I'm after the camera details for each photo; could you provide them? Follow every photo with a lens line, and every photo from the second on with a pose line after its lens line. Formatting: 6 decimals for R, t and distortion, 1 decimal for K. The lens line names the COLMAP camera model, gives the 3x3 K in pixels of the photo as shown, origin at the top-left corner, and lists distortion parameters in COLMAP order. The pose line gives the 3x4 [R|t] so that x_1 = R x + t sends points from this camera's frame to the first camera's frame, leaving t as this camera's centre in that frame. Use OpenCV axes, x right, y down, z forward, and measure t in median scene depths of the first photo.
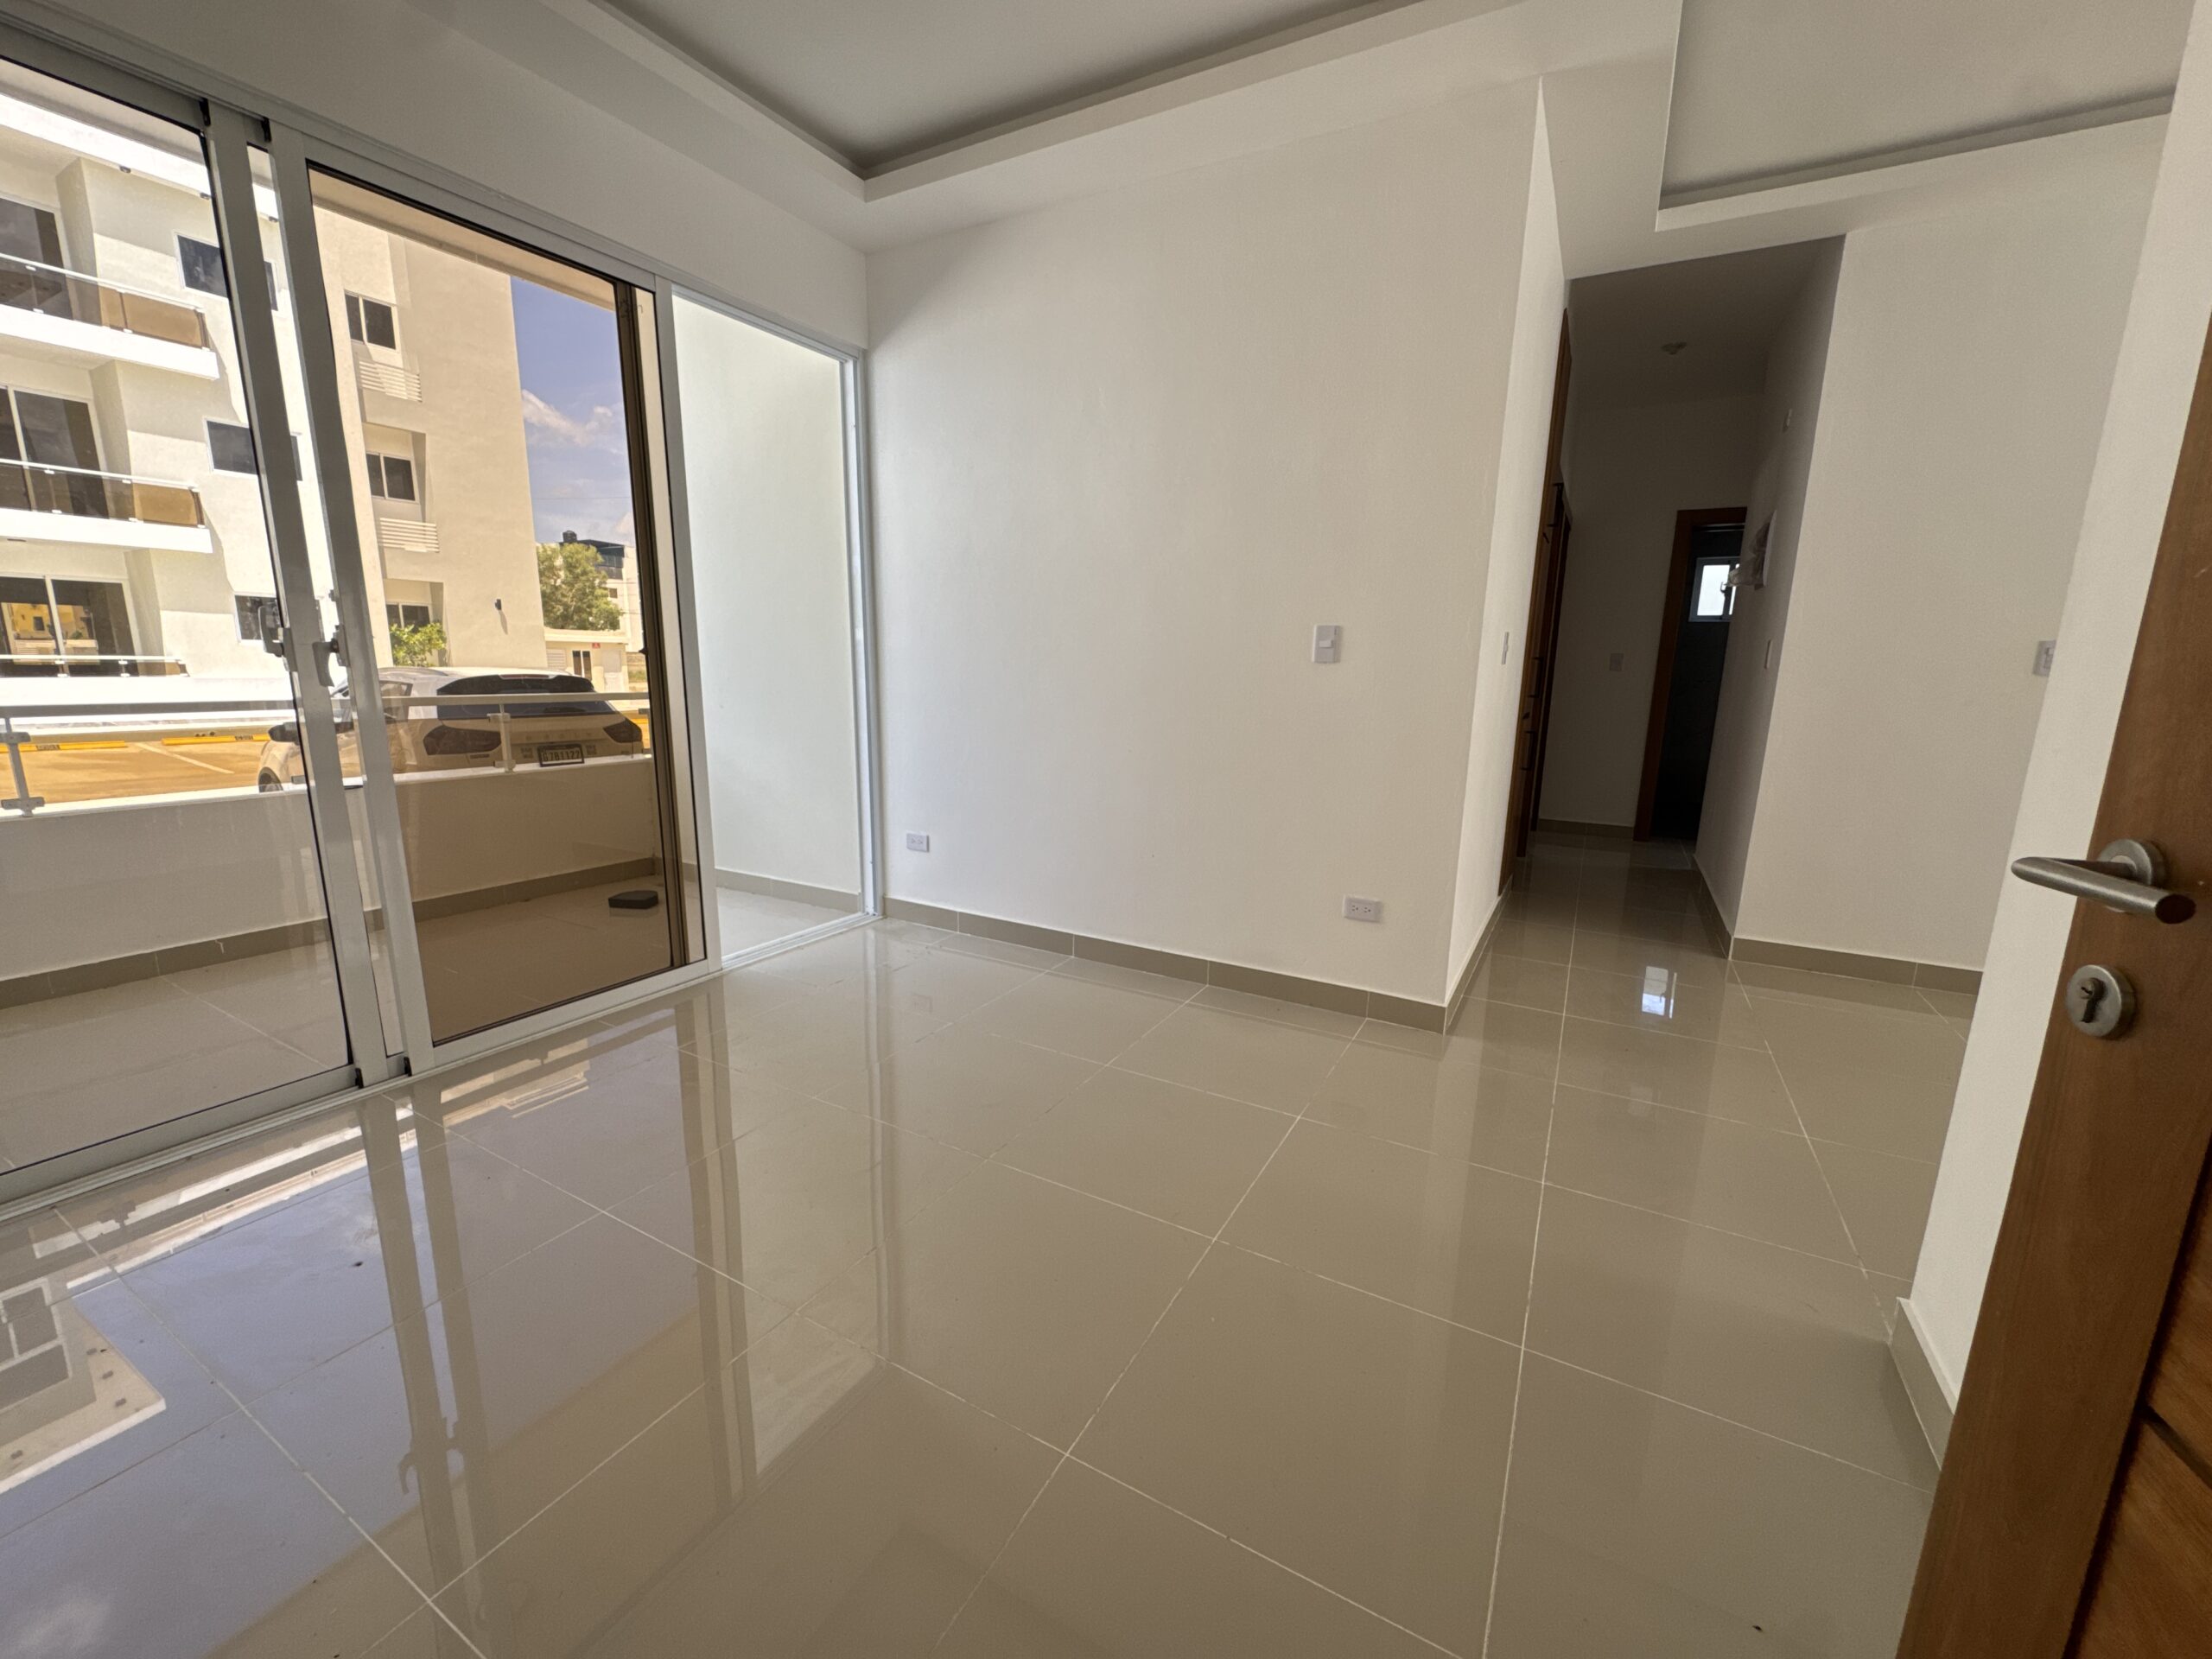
lens RADIAL K [[881.7, 0, 1106.8], [0, 881.7, 825.8], [0, 0, 1]] dist [-0.003071, 0.000262]
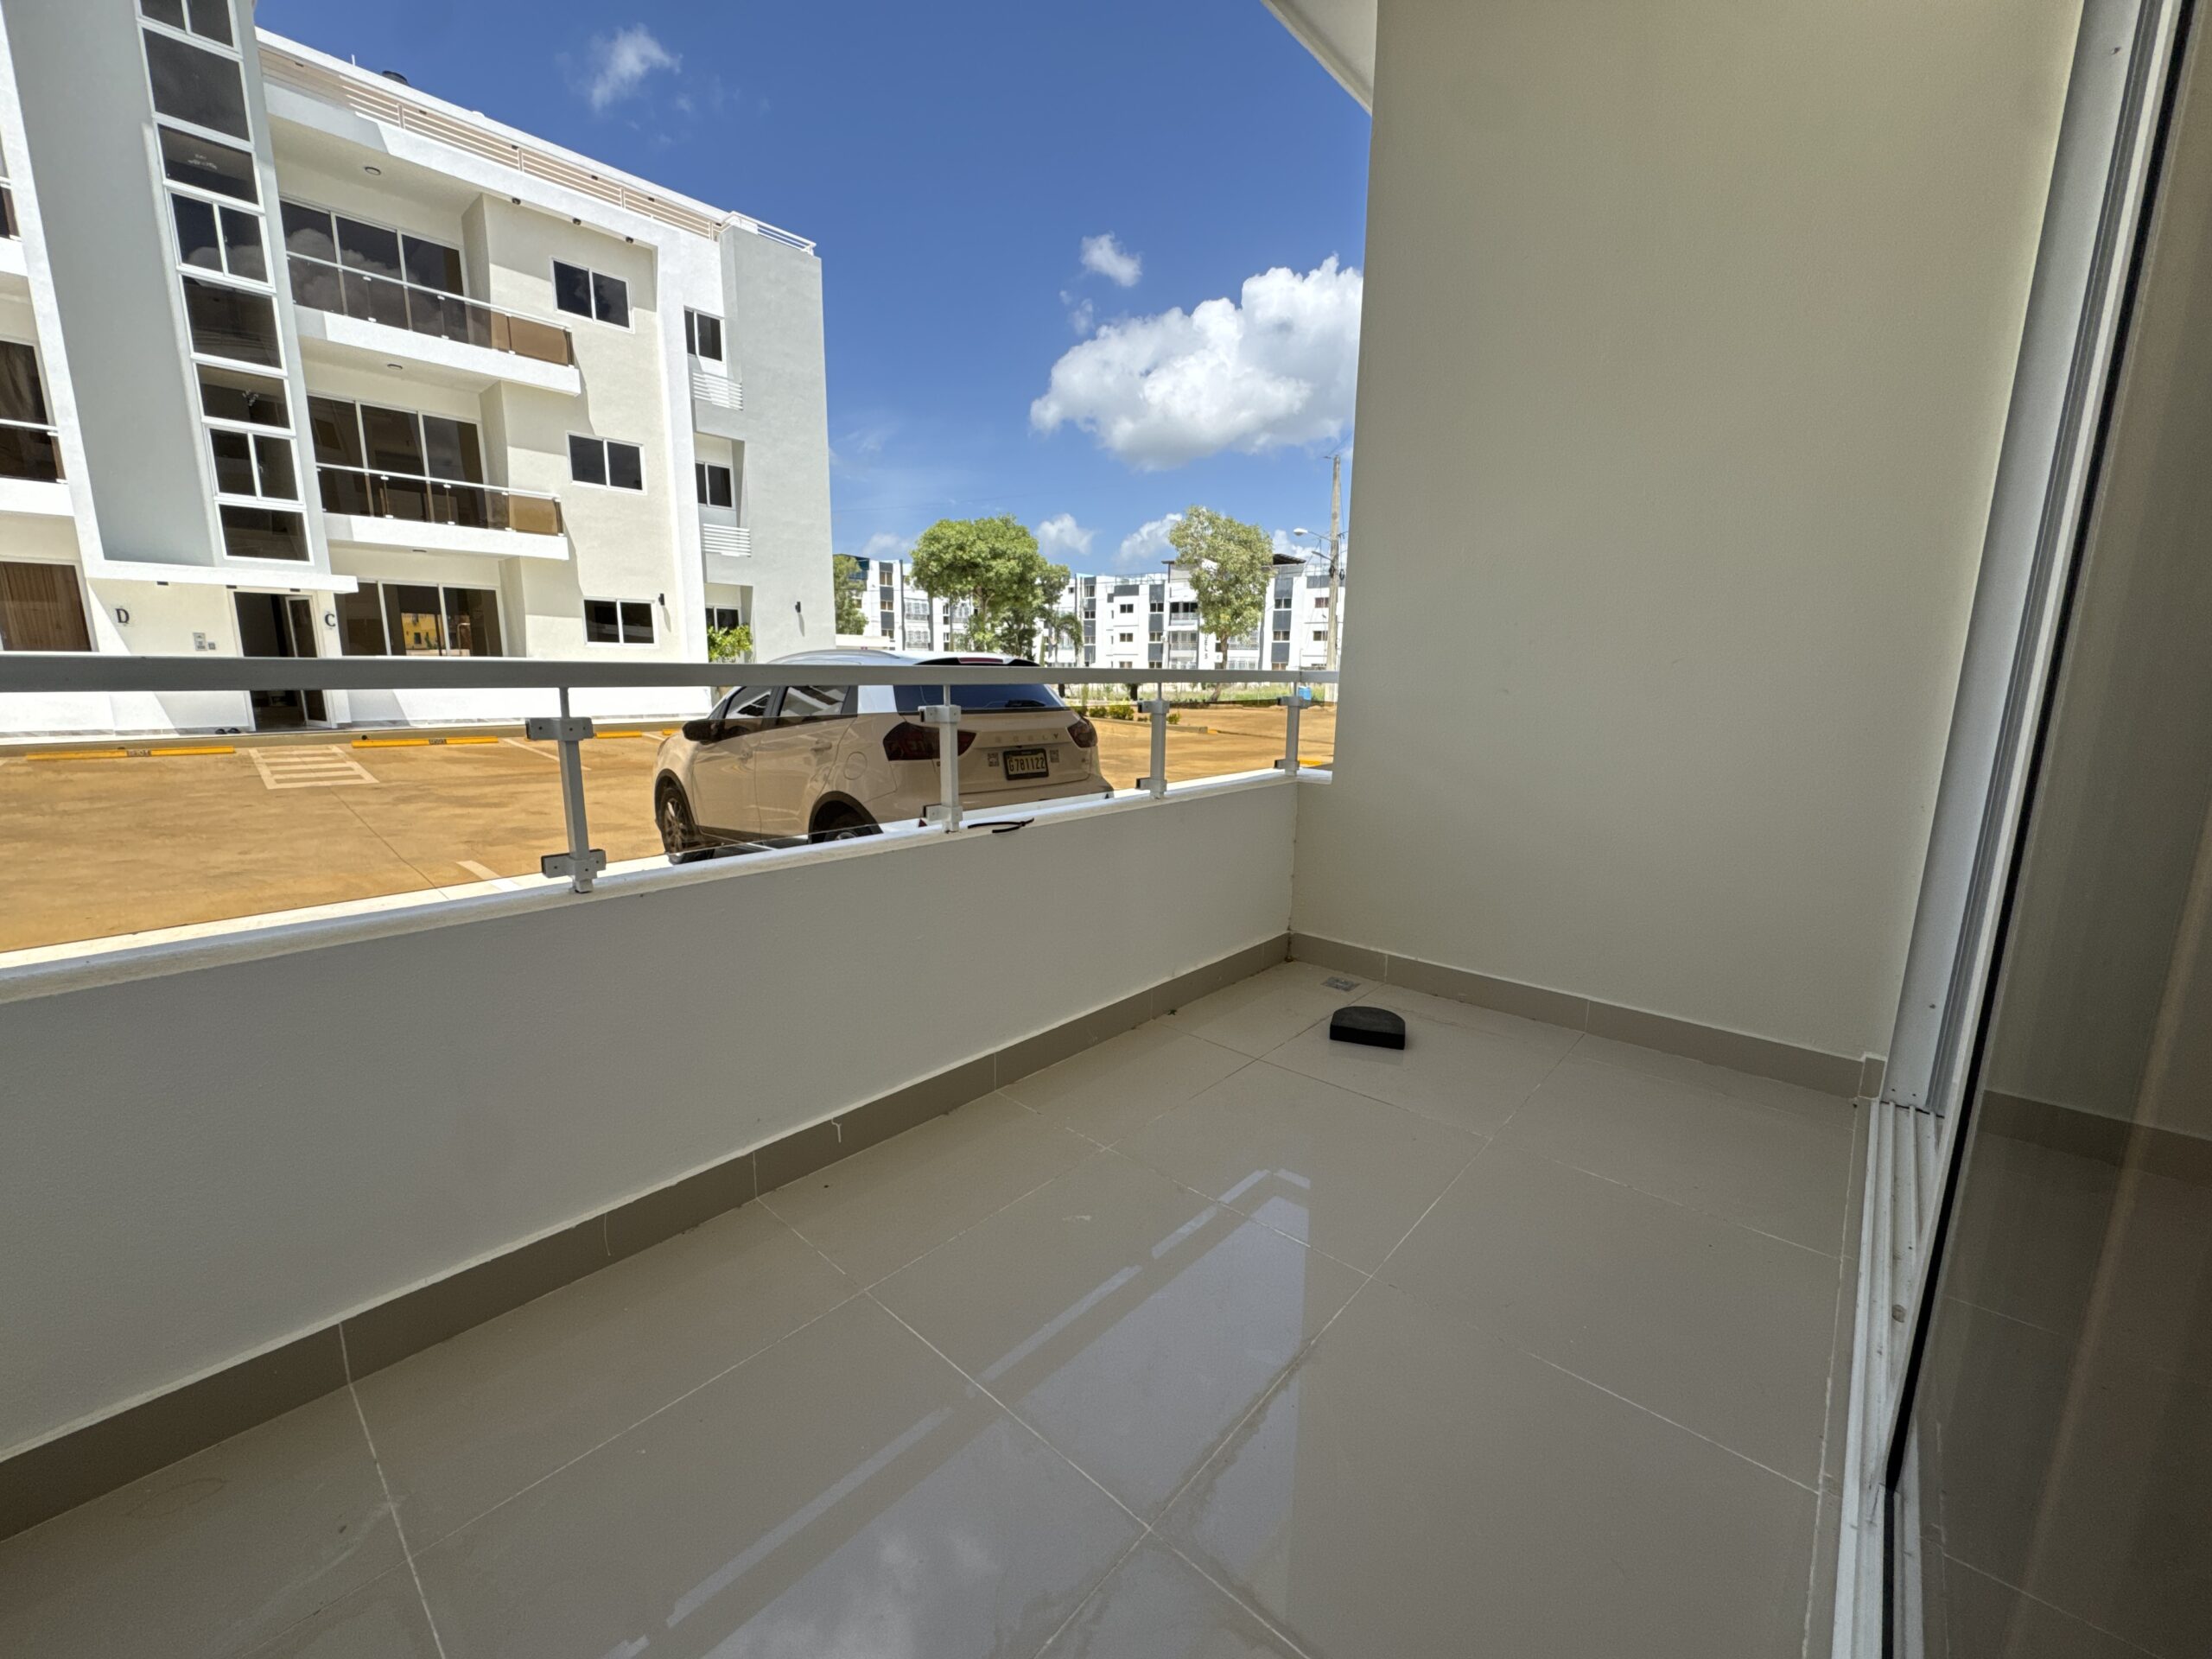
lens RADIAL K [[881.7, 0, 1106.8], [0, 881.7, 825.8], [0, 0, 1]] dist [-0.003071, 0.000262]
pose [[0.977010, 0.034761, -0.210341, -0.154902], [-0.036523, 0.999323, -0.004494, -0.009846], [0.210042, 0.012073, 0.977618, 0.107691]]
